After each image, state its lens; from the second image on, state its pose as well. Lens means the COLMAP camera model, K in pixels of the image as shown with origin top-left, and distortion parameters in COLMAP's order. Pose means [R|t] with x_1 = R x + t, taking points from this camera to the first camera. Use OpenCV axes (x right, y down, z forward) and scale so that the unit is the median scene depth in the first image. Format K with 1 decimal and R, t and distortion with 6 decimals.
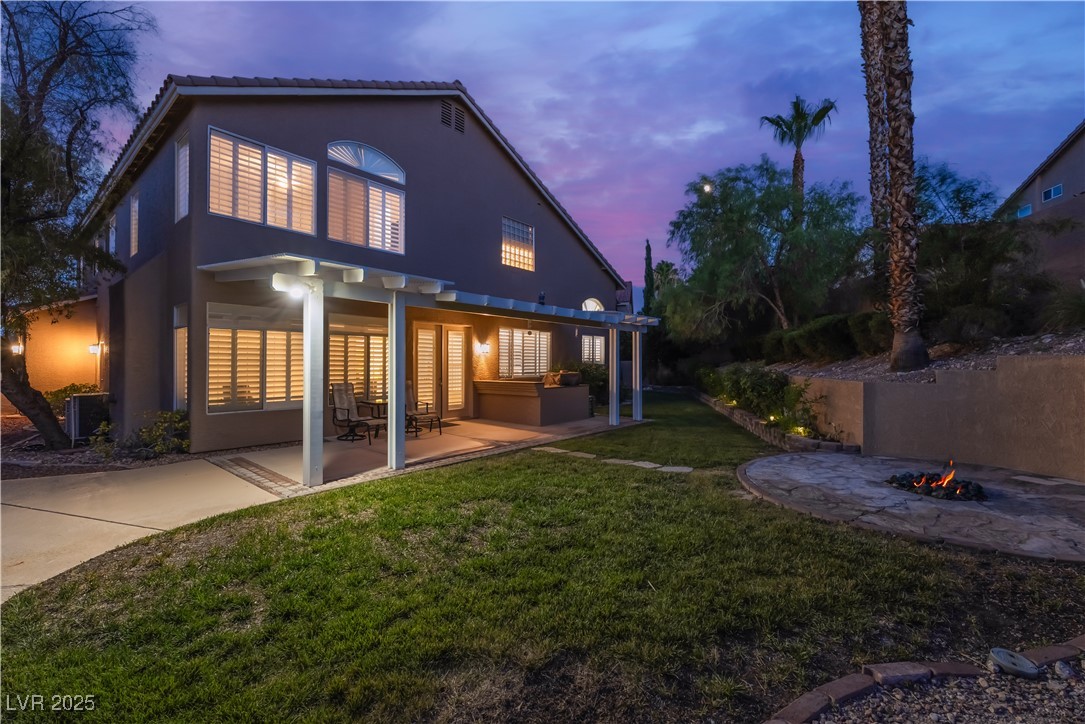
lens RADIAL K [[448.4, 0, 545.2], [0, 448.4, 367.9], [0, 0, 1]] dist [0.000029, -0.000099]
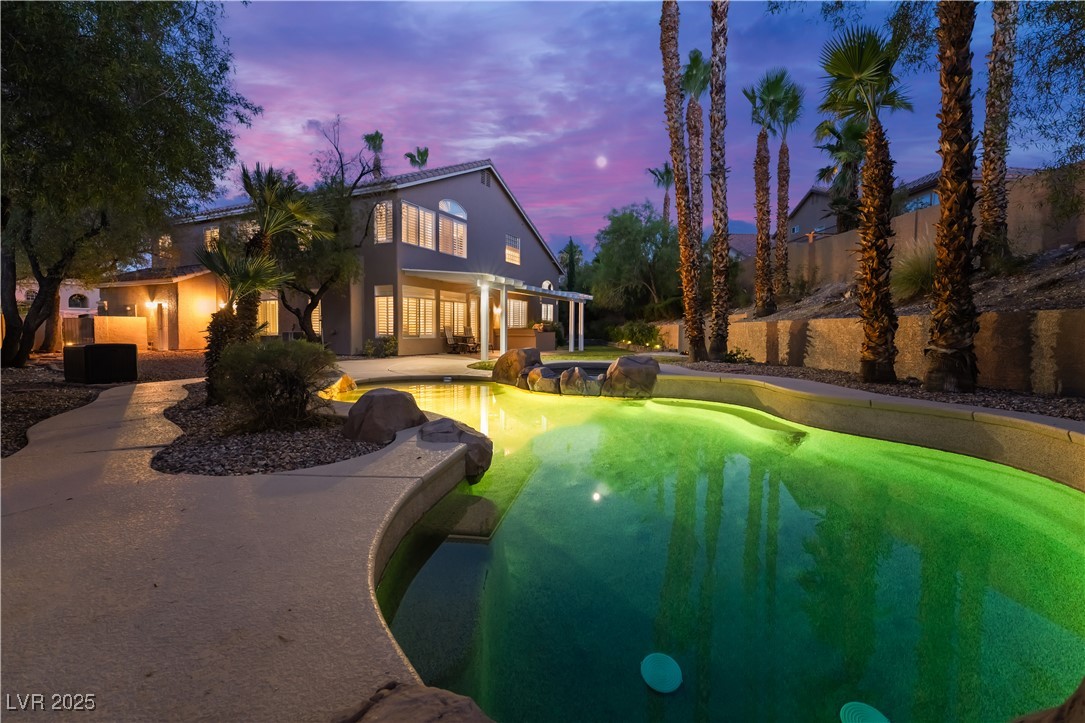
lens RADIAL K [[438.6, 0, 540.3], [0, 438.6, 358.3], [0, 0, 1]] dist [-0.000081, -0.000032]
pose [[0.975987, -0.004112, 0.217790, -0.330837], [-0.008098, 0.998446, 0.055143, 0.046190], [-0.217678, -0.055583, 0.974437, -0.684516]]
